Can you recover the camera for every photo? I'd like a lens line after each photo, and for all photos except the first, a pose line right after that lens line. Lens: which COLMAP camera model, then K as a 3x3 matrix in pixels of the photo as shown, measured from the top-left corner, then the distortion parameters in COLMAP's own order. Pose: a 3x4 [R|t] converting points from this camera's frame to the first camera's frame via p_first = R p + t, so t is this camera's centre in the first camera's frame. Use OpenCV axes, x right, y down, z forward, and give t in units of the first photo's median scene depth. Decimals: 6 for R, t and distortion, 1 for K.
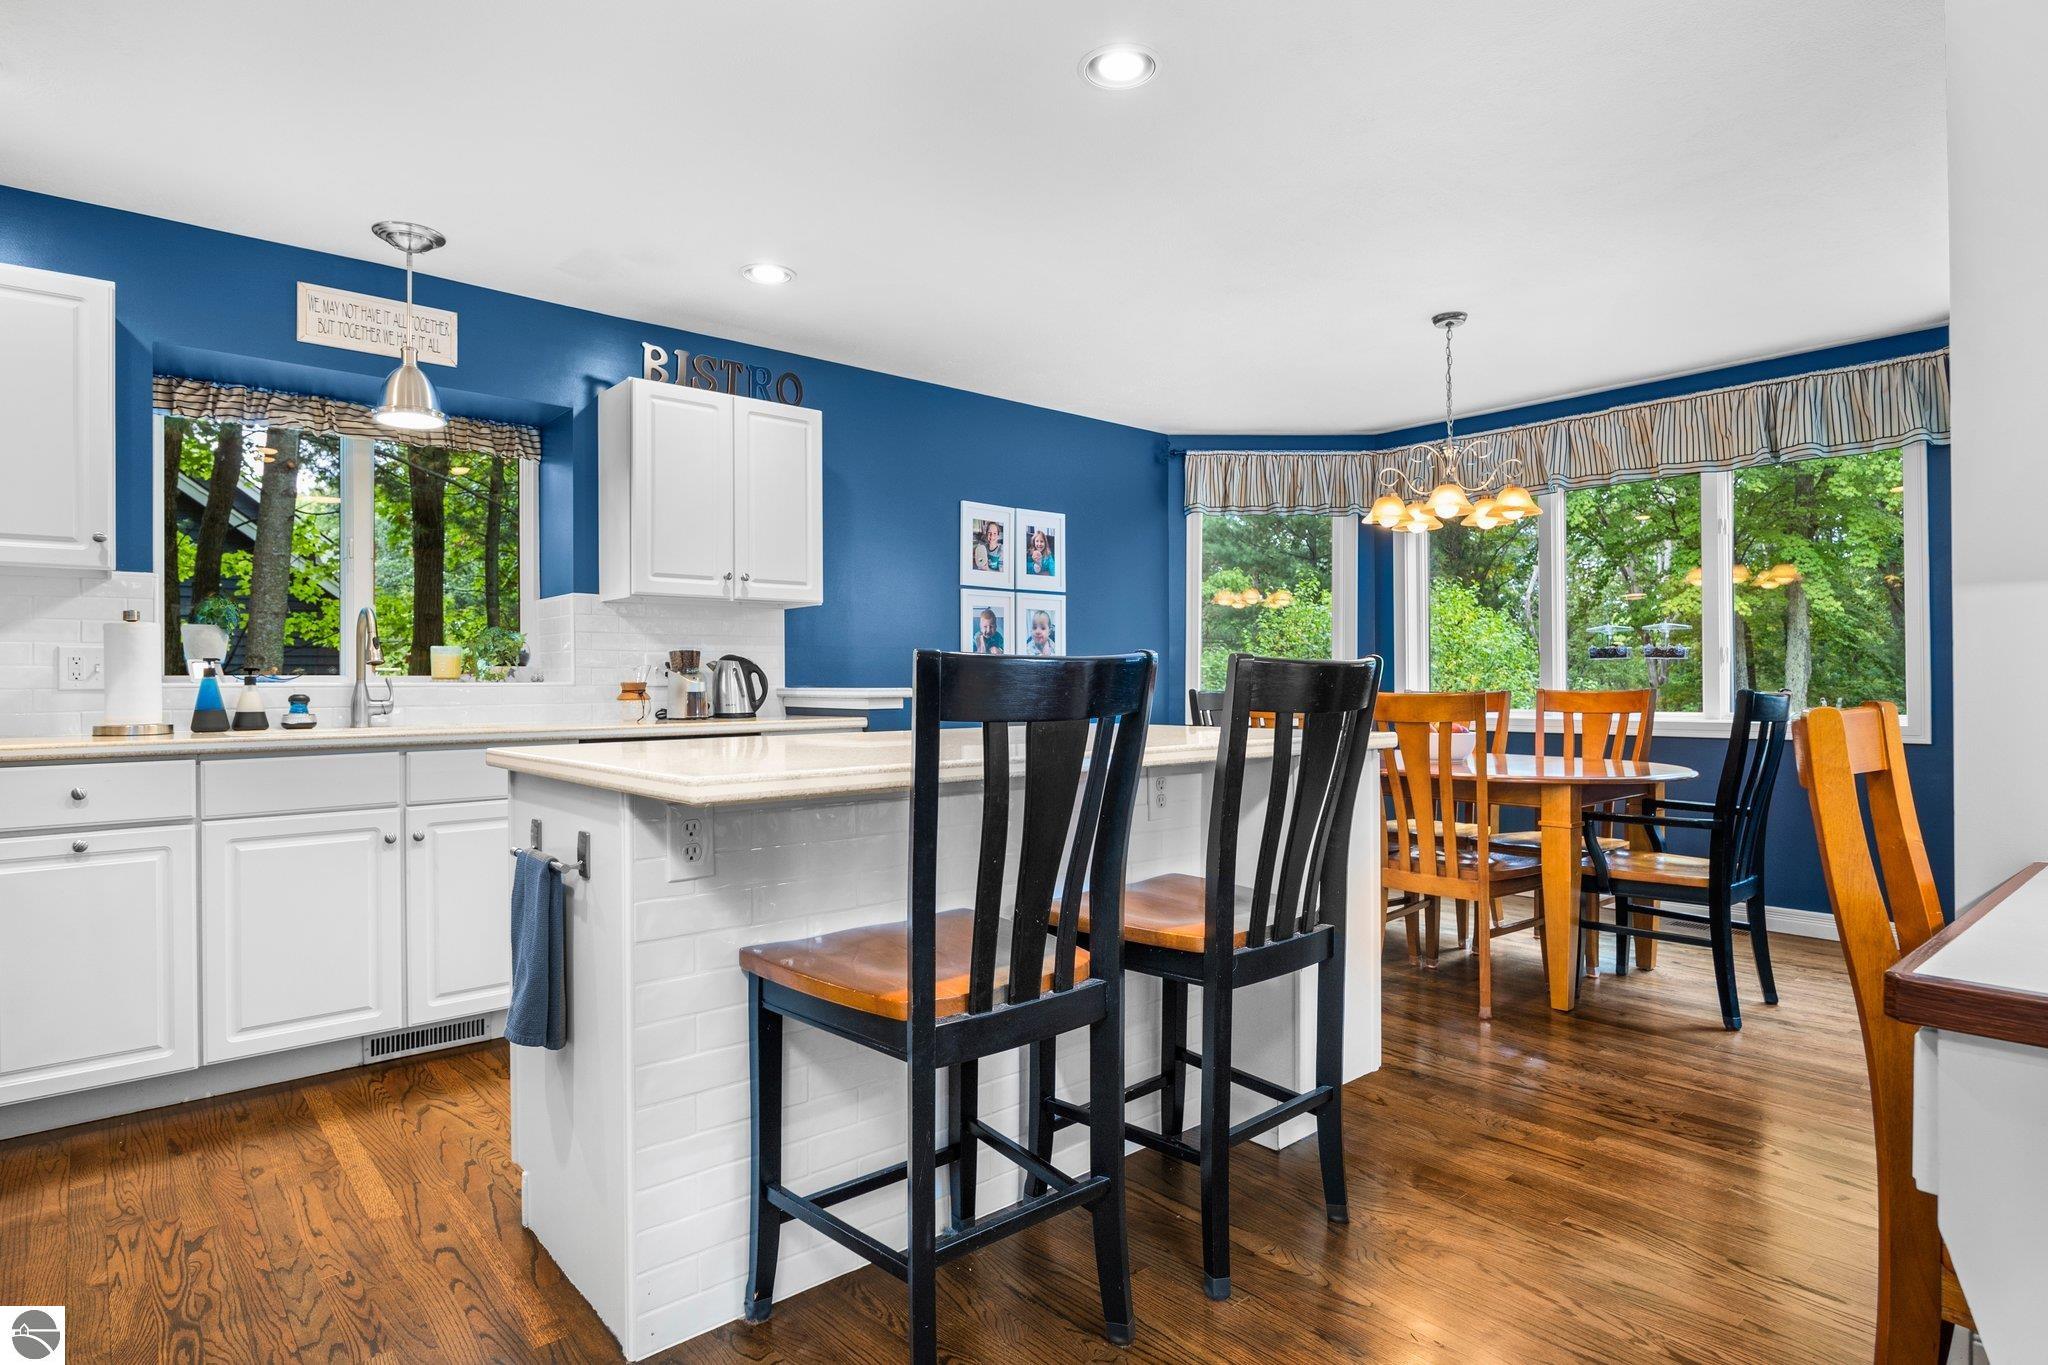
lens RADIAL K [[1096.6, 0, 1019.3], [0, 1096.6, 677.9], [0, 0, 1]] dist [-0.005986, -0.002390]
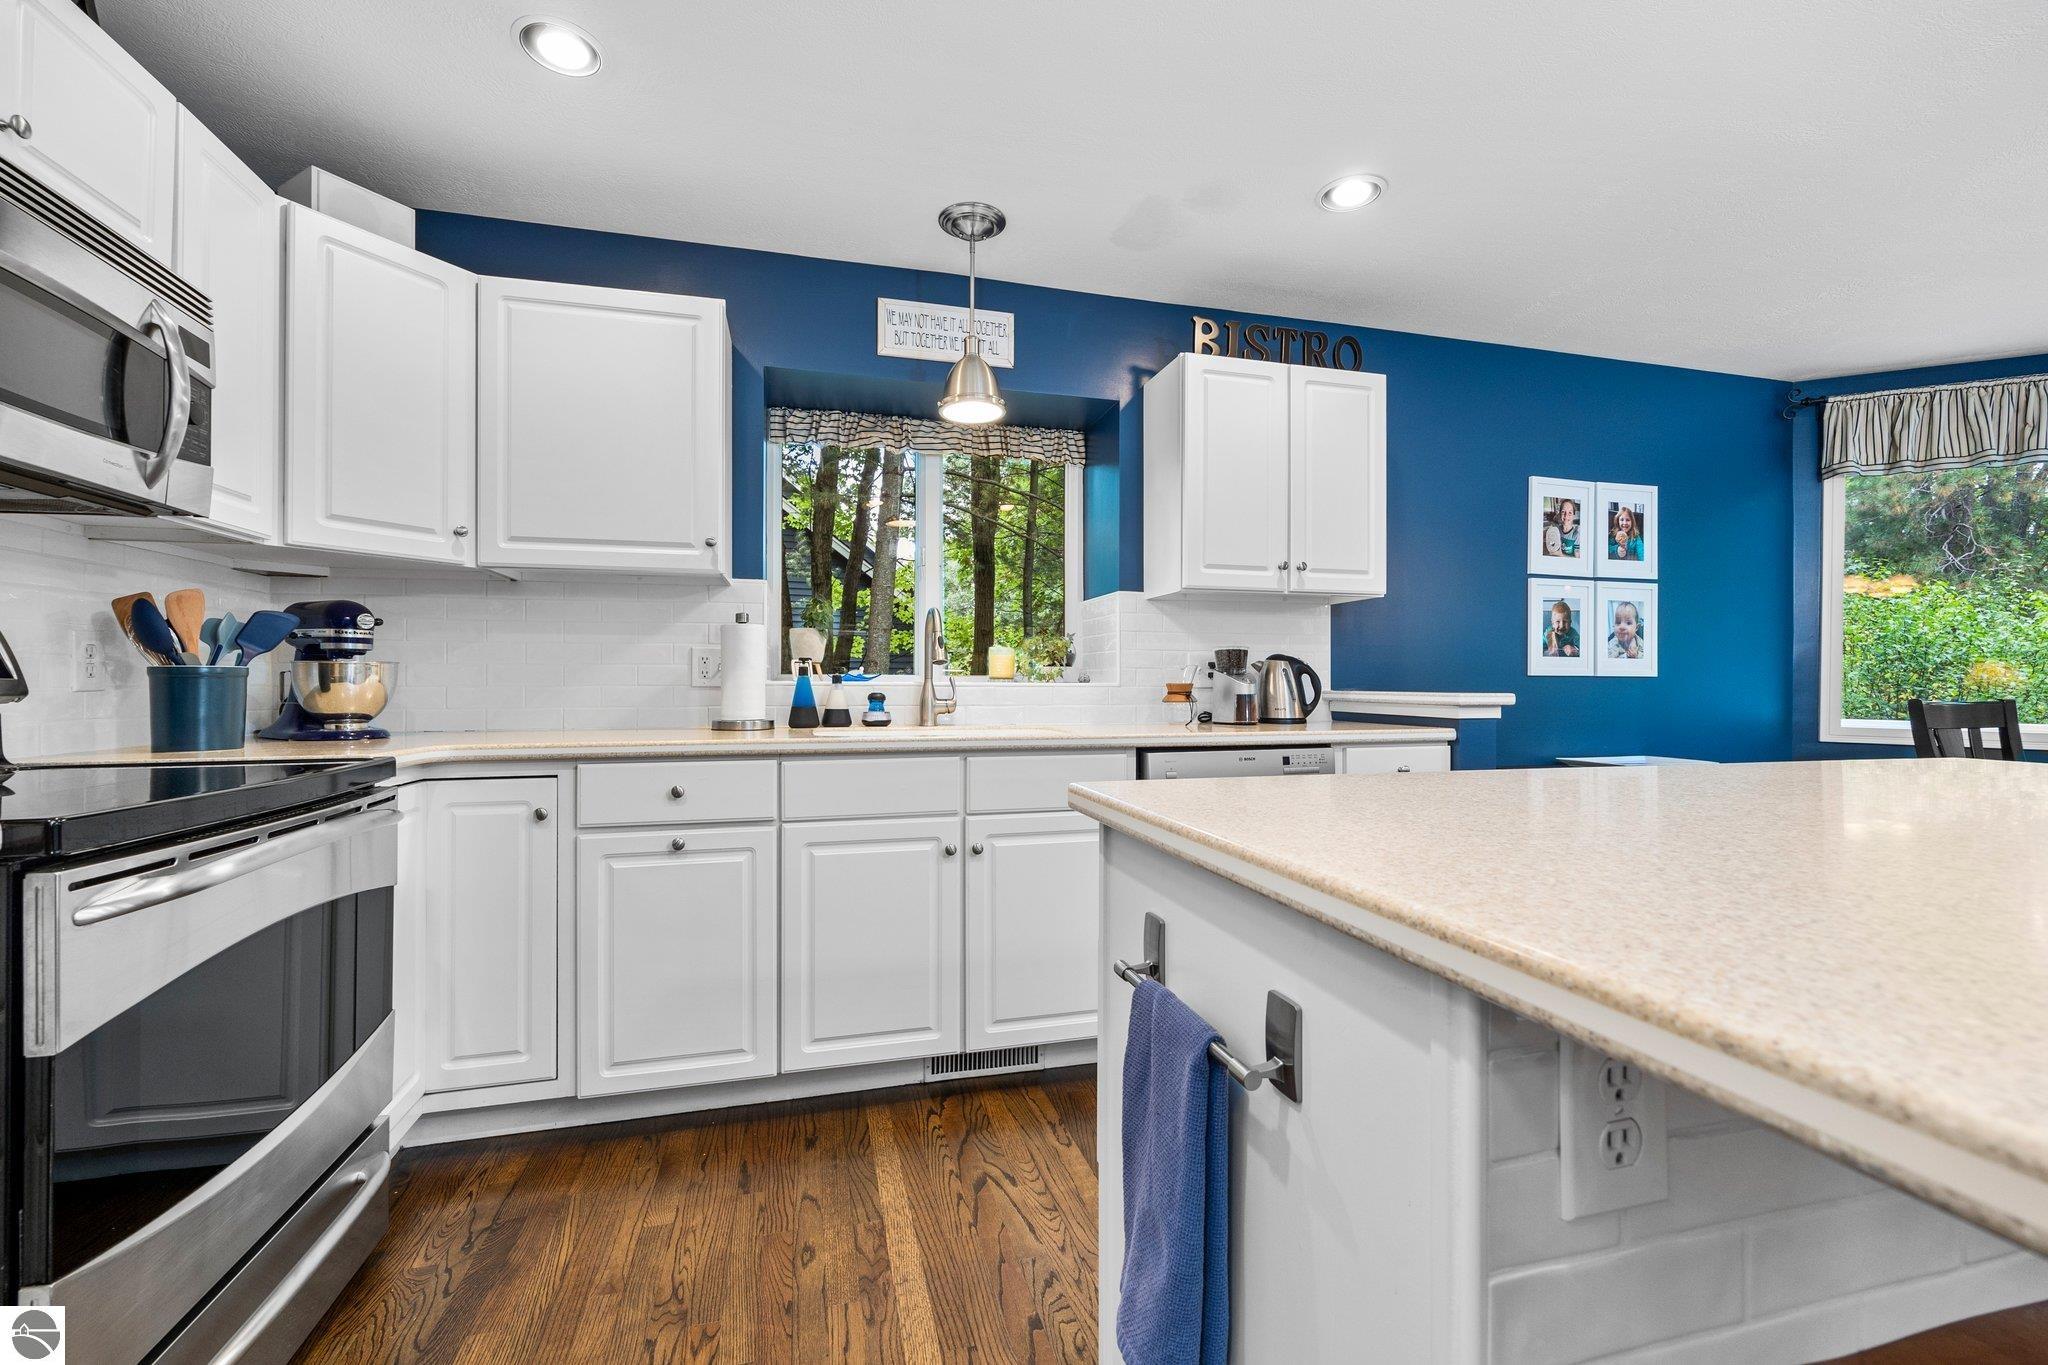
lens RADIAL K [[841.1, 0, 1016.8], [0, 841.1, 680.8], [0, 0, 1]] dist [0.000505, -0.000237]
pose [[0.898494, 0.006897, -0.438932, -0.157503], [-0.006180, 0.999976, 0.003062, 0.000390], [0.438942, -0.000039, 0.898515, 0.284212]]
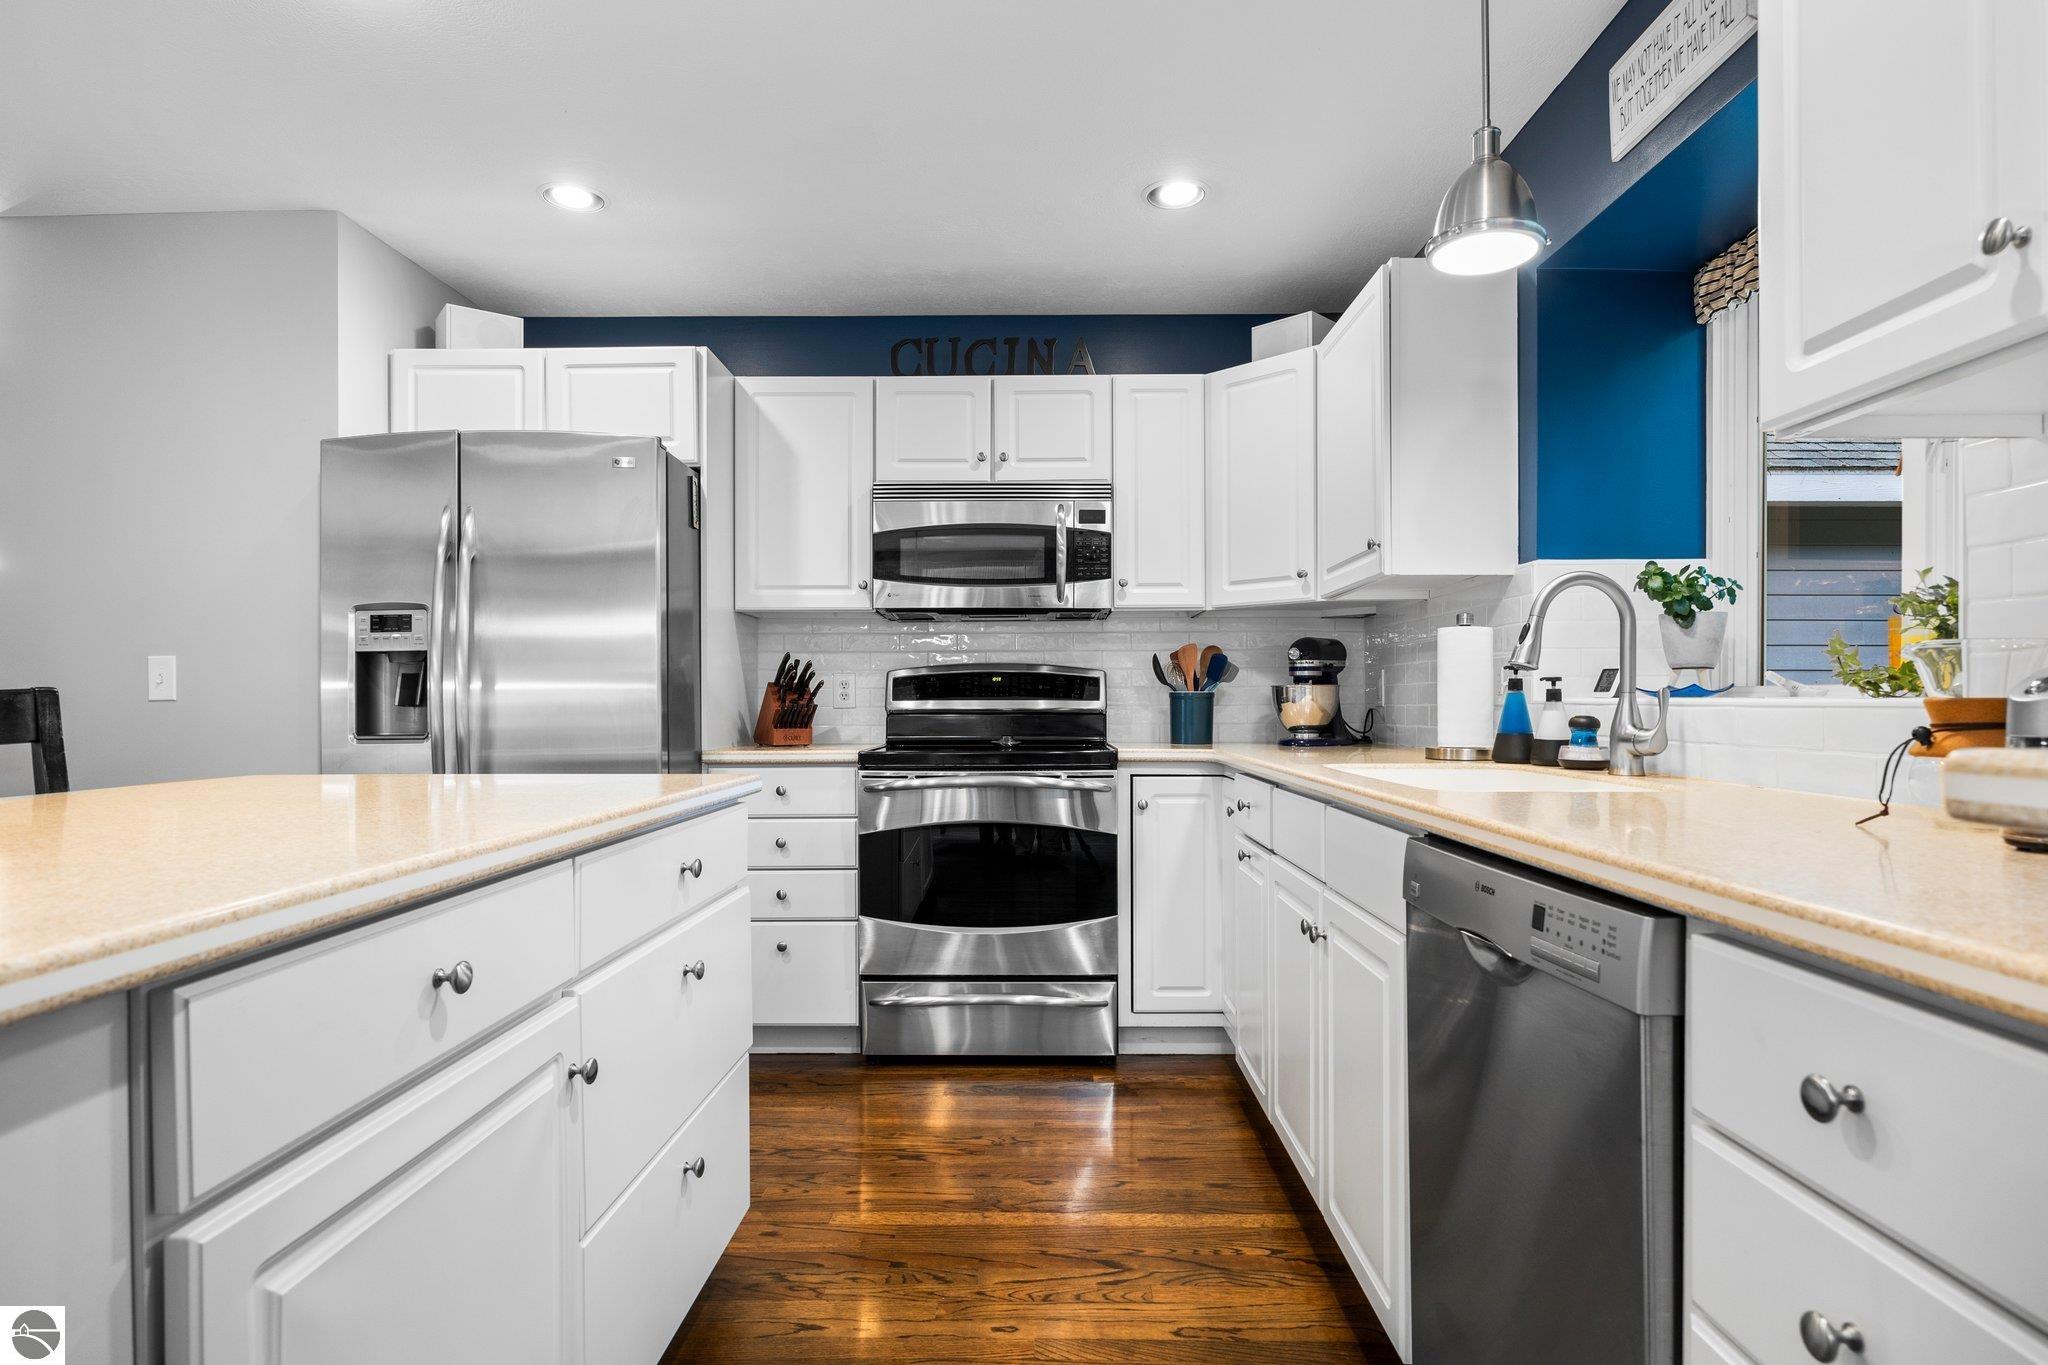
lens RADIAL K [[1096.6, 0, 1029.3], [0, 1096.6, 710.6], [0, 0, 1]] dist [-0.005986, -0.002390]
pose [[-0.662732, 0.012810, -0.748747, 0.038507], [0.009084, 0.999918, 0.009067, 0.002661], [0.748802, -0.000793, -0.662793, 0.985866]]
